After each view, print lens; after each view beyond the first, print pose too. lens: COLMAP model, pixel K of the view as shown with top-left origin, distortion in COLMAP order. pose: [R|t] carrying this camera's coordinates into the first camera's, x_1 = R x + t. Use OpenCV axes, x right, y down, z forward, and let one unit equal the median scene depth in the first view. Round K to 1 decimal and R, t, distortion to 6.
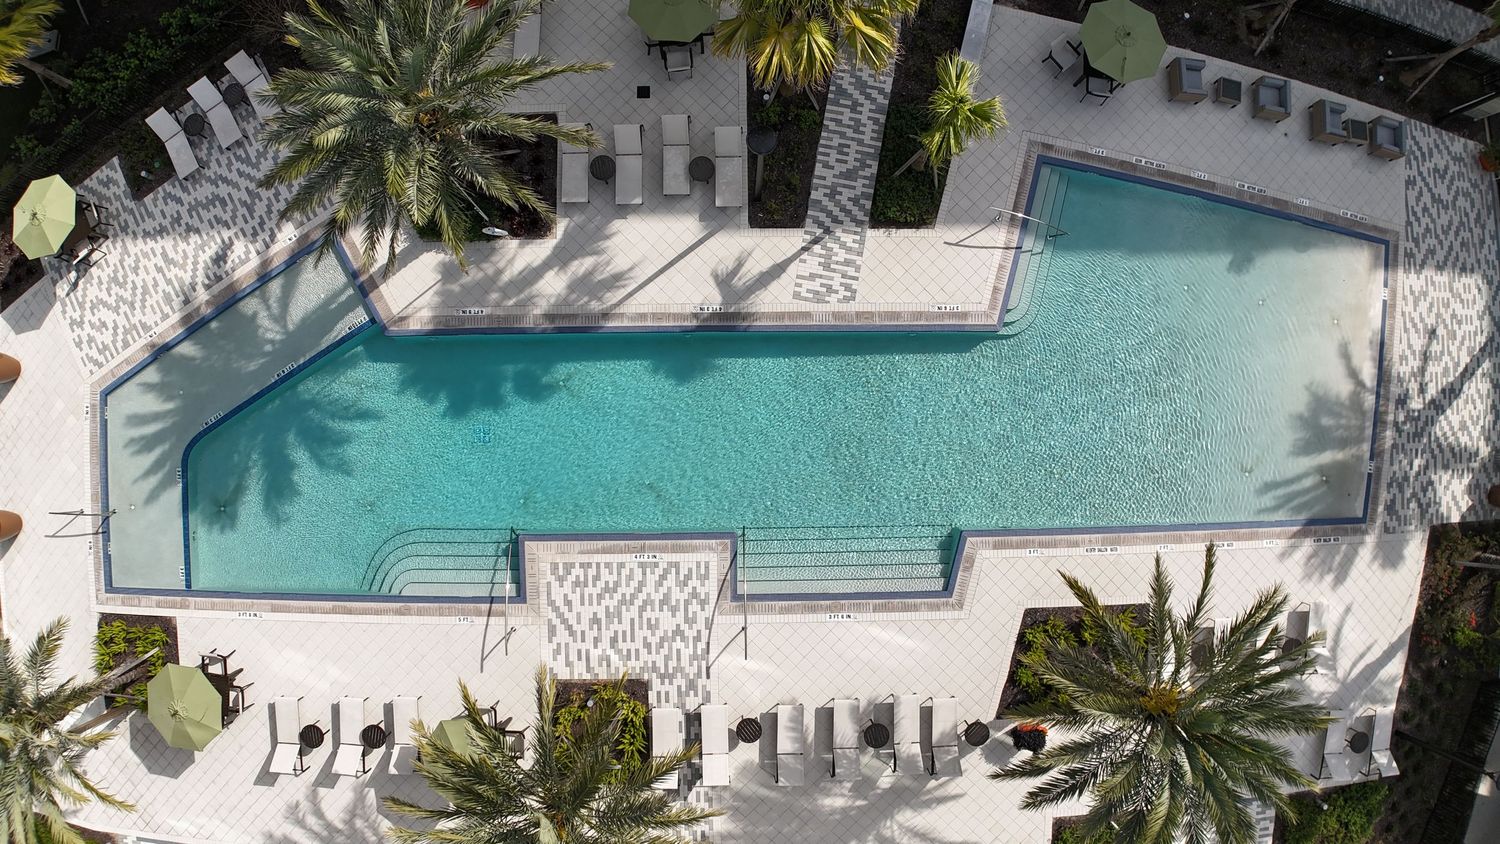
lens RADIAL K [[918.2, 0, 749.5], [0, 918.2, 431.5], [0, 0, 1]] dist [-0.187958, 0.023246]
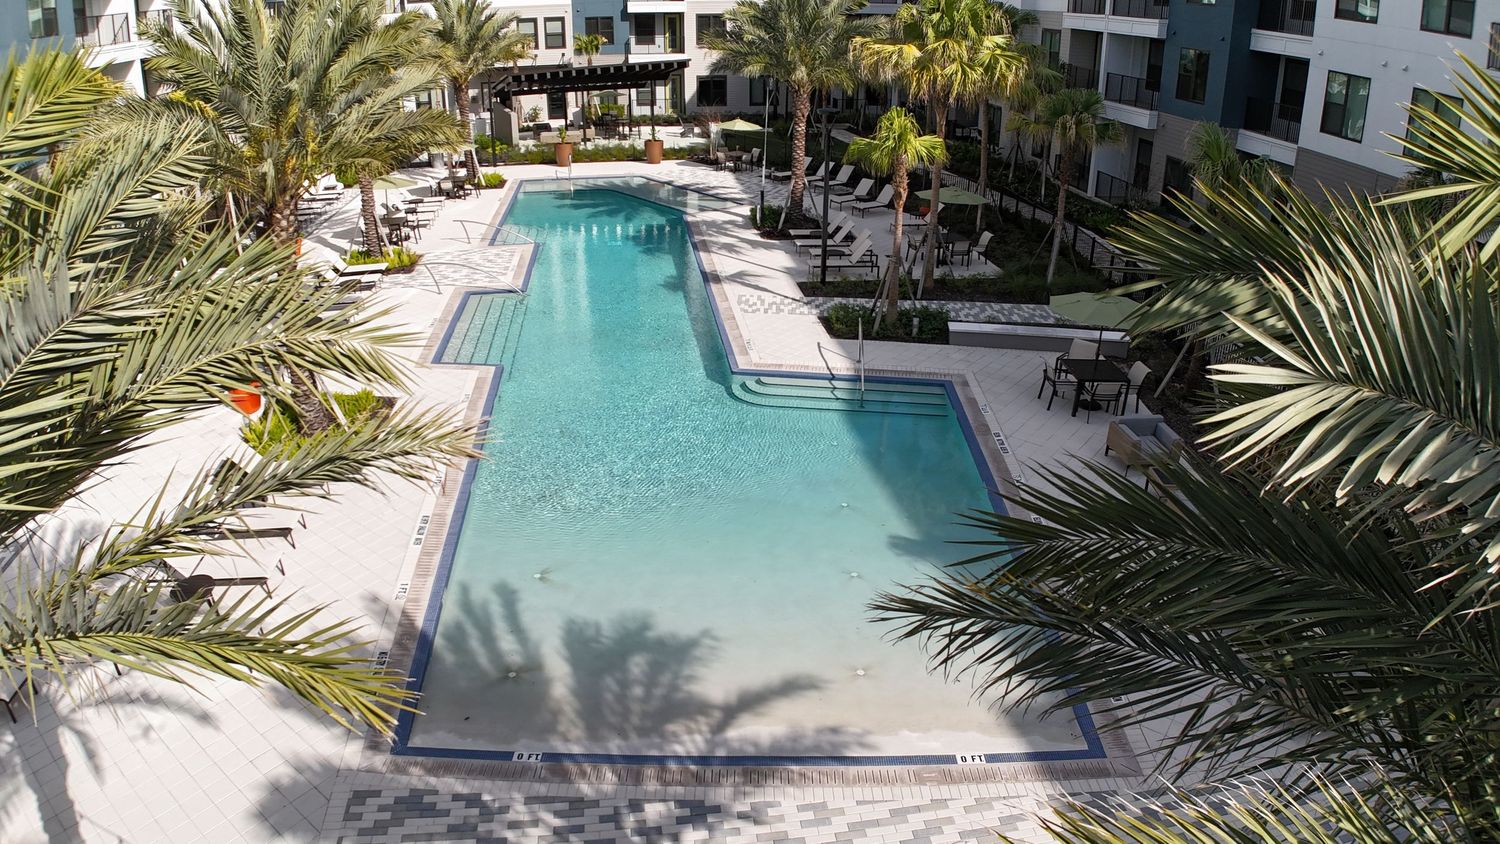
lens RADIAL K [[918.2, 0, 749.5], [0, 918.2, 431.5], [0, 0, 1]] dist [-0.187958, 0.023246]
pose [[0.131214, 0.419699, -0.898129, 1.105154], [-0.991351, 0.057626, -0.117905, -0.022481], [0.002271, 0.905832, 0.423630, 0.692741]]
